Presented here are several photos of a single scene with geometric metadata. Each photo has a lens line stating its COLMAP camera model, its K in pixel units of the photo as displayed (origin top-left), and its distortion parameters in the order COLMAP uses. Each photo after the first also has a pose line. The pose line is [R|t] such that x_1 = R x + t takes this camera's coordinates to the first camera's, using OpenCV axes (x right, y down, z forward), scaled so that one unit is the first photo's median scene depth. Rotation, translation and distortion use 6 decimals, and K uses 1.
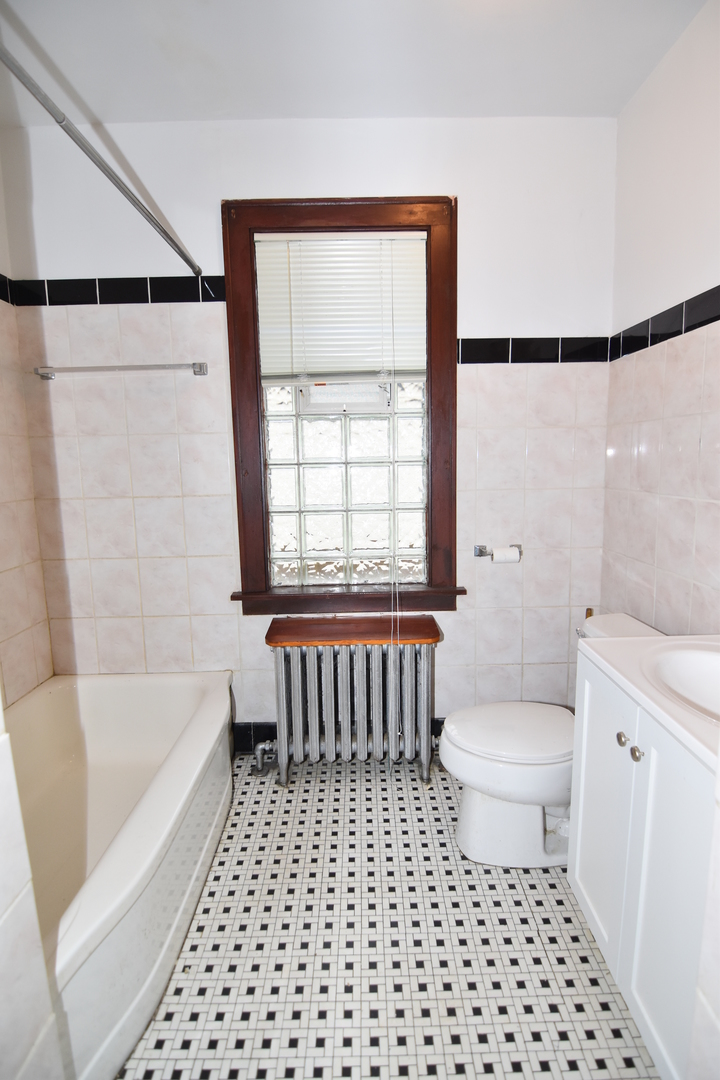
lens RADIAL K [[533.6, 0, 361.1], [0, 533.6, 534.9], [0, 0, 1]] dist [-0.016303, -0.005710]
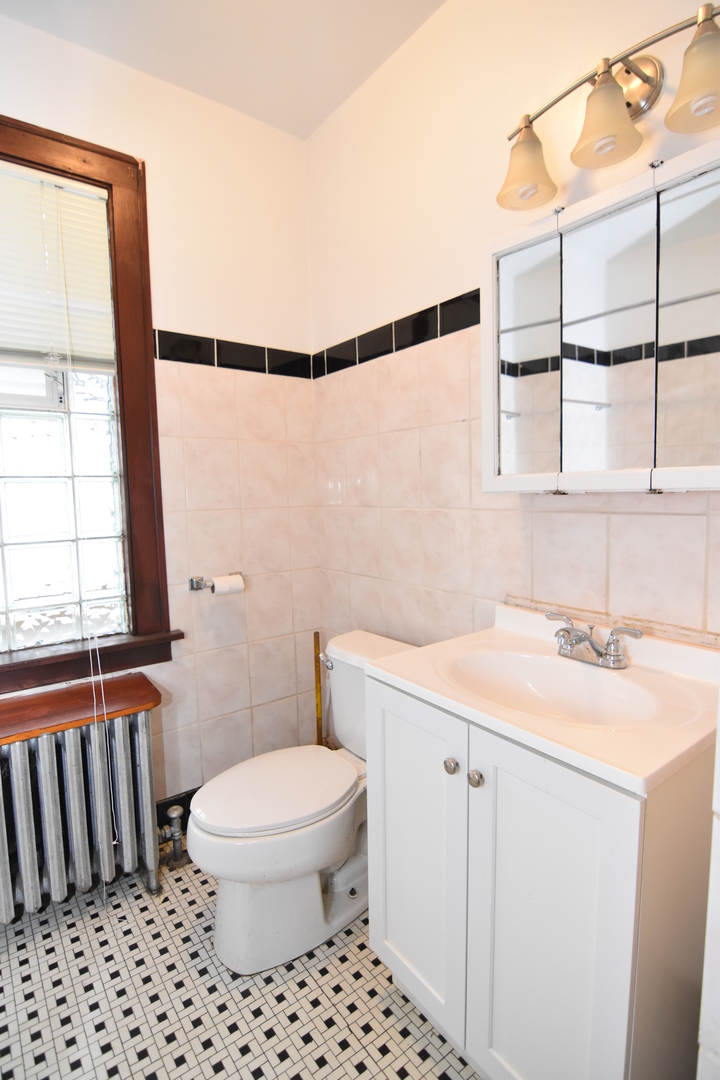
lens RADIAL K [[533.6, 0, 363.7], [0, 533.6, 535.8], [0, 0, 1]] dist [-0.016303, -0.005710]
pose [[0.798029, -0.048388, 0.600674, -0.067950], [0.089987, 0.995164, -0.039386, 0.012521], [-0.595863, 0.085484, 0.798524, 0.173716]]
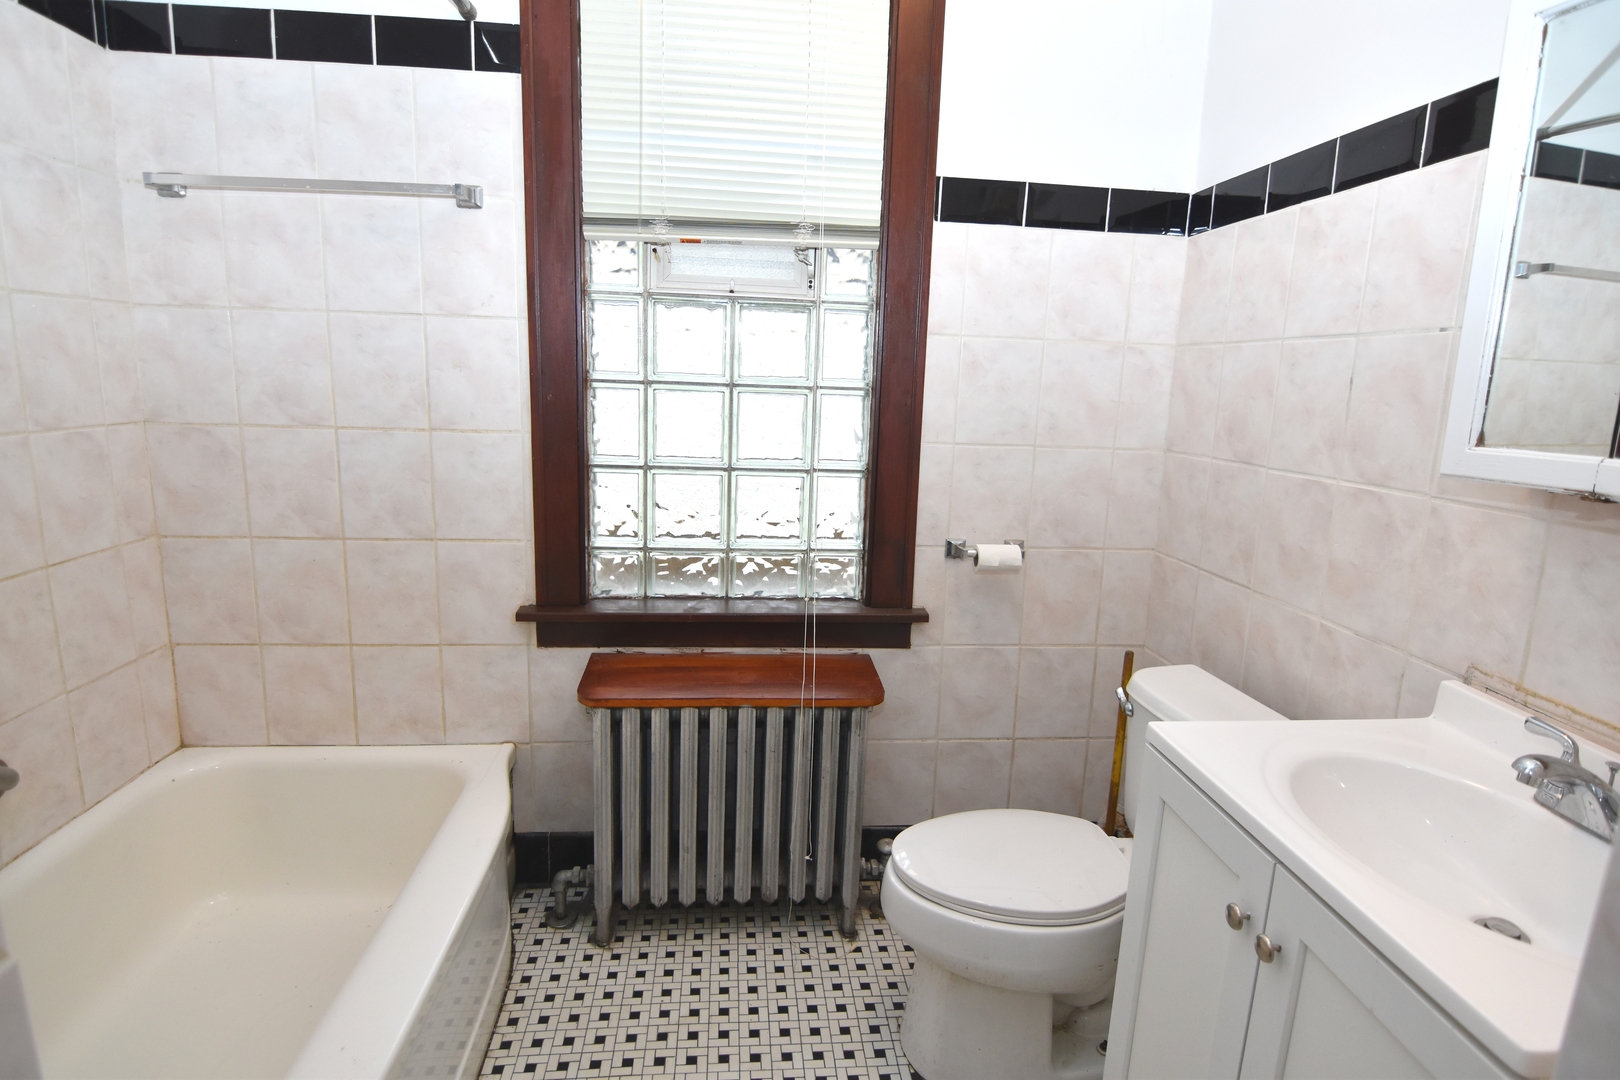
lens RADIAL K [[844.4, 0, 812.5], [0, 844.4, 542.3], [0, 0, 1]] dist [-0.012566, -0.008708]
pose [[0.994400, 0.036097, 0.099325, -0.026262], [-0.041033, 0.997999, 0.048105, -0.015636], [-0.097390, -0.051911, 0.993892, 0.095946]]
